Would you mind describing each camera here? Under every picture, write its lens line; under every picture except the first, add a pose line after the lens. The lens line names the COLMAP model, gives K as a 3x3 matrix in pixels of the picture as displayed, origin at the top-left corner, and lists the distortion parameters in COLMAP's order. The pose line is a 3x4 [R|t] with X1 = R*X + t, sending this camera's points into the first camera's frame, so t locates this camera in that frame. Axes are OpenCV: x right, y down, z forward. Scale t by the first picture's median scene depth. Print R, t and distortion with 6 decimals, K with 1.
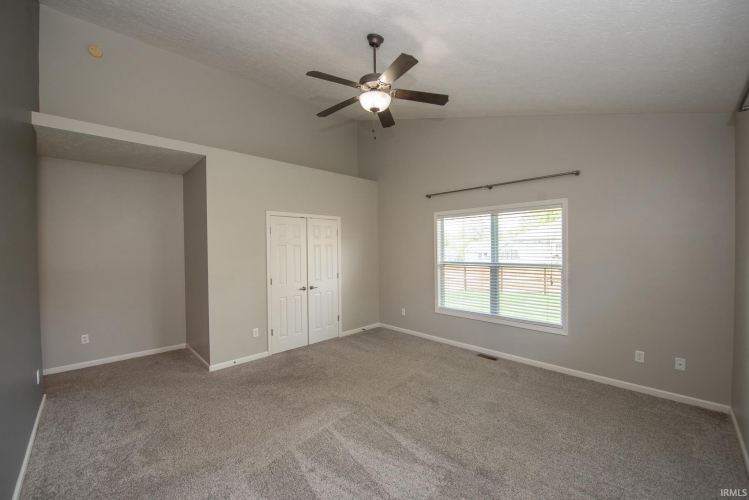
lens RADIAL K [[303.5, 0, 364.7], [0, 303.5, 251.7], [0, 0, 1]] dist [-0.023005, -0.000203]
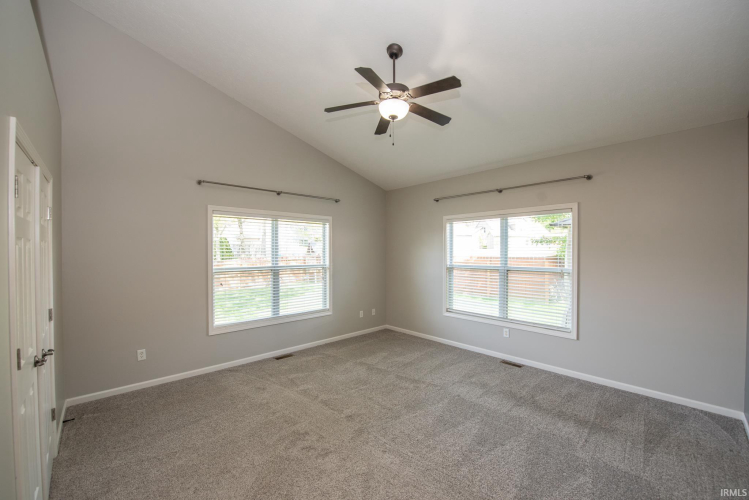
lens RADIAL K [[301.9, 0, 374.5], [0, 301.9, 250.0], [0, 0, 1]] dist [-0.000160, -0.000013]
pose [[0.006243, 0.010685, 0.999923, -0.704253], [0.012663, 0.999862, -0.010764, -0.004034], [-0.999900, 0.012730, 0.006107, 0.749470]]
